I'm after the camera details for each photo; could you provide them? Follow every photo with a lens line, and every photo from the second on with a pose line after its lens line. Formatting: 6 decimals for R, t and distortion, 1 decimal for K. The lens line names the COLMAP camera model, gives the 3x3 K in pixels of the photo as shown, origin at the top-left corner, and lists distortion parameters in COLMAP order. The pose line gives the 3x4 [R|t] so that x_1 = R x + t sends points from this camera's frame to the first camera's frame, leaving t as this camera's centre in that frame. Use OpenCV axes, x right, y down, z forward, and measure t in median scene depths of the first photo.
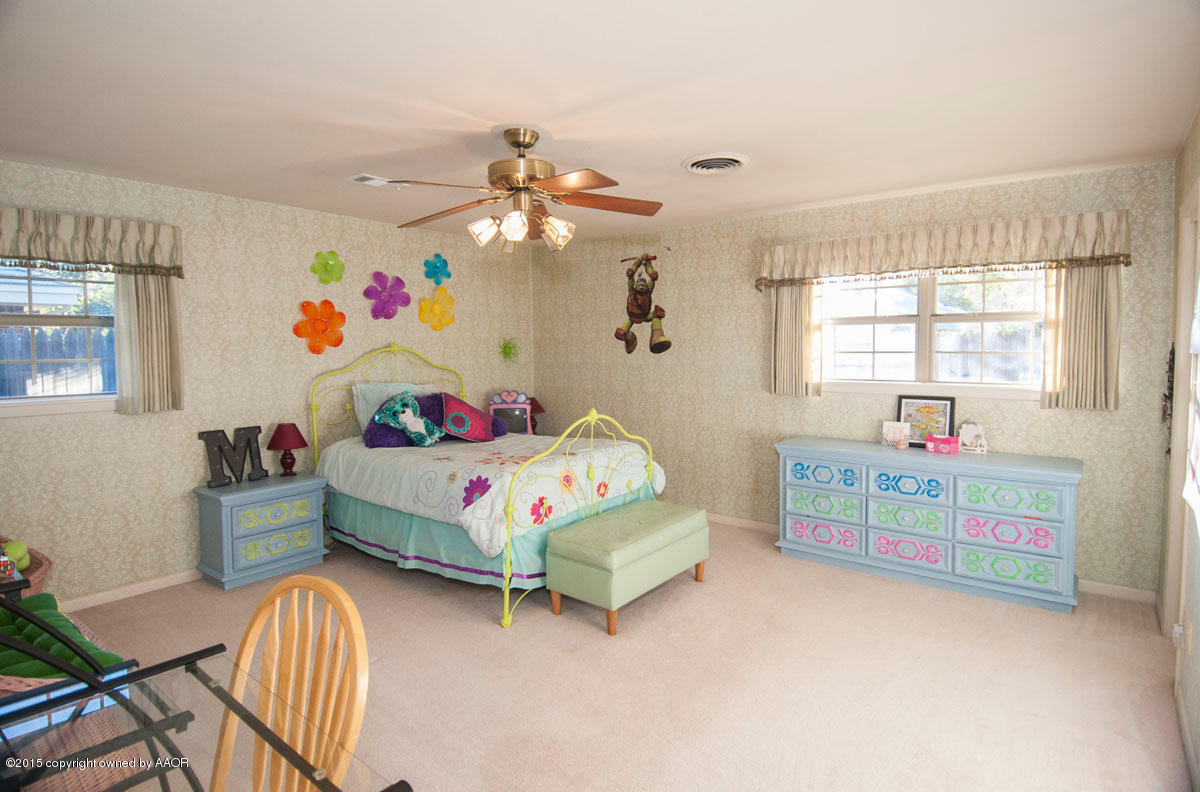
lens RADIAL K [[636.4, 0, 602.0], [0, 636.4, 380.2], [0, 0, 1]] dist [0.060808, -0.067980]
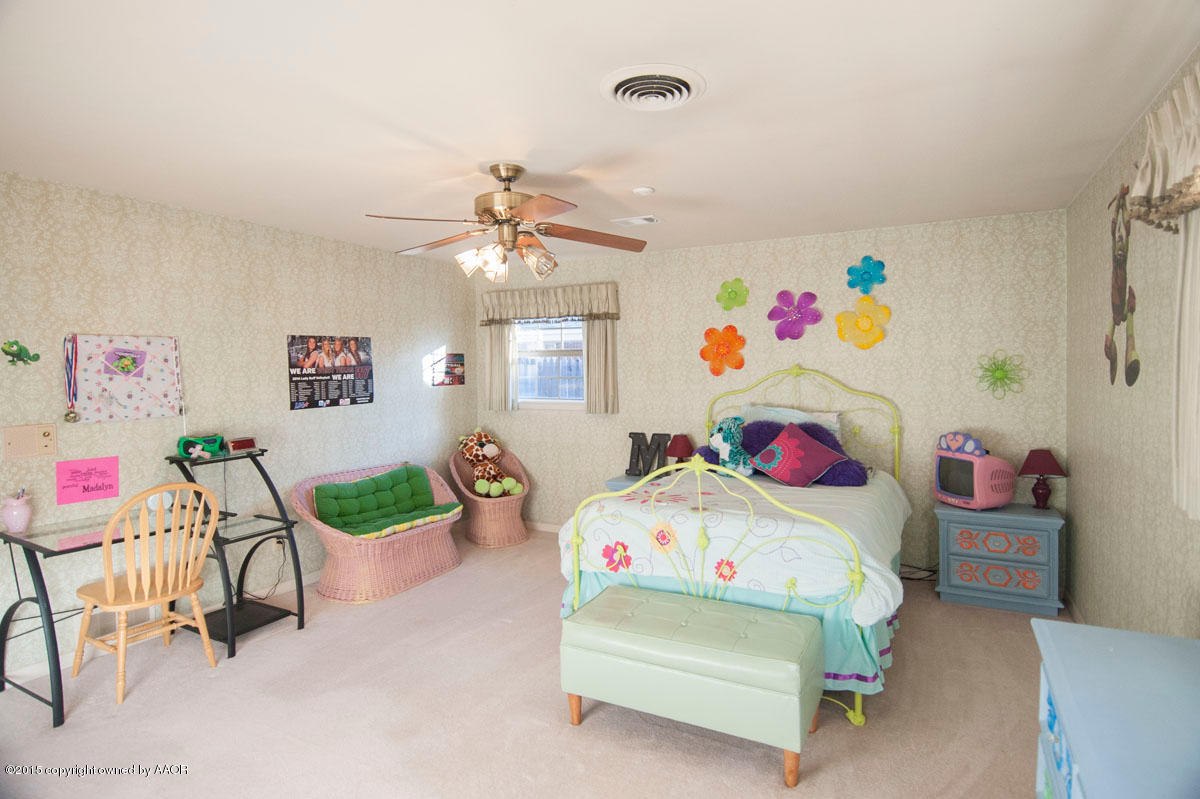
lens RADIAL K [[636.4, 0, 607.5], [0, 636.4, 385.6], [0, 0, 1]] dist [0.054894, -0.061422]
pose [[0.172538, 0.033398, -0.984437, 0.599385], [-0.048440, 0.998503, 0.025385, -0.043234], [0.983811, 0.043306, 0.173897, 0.639544]]
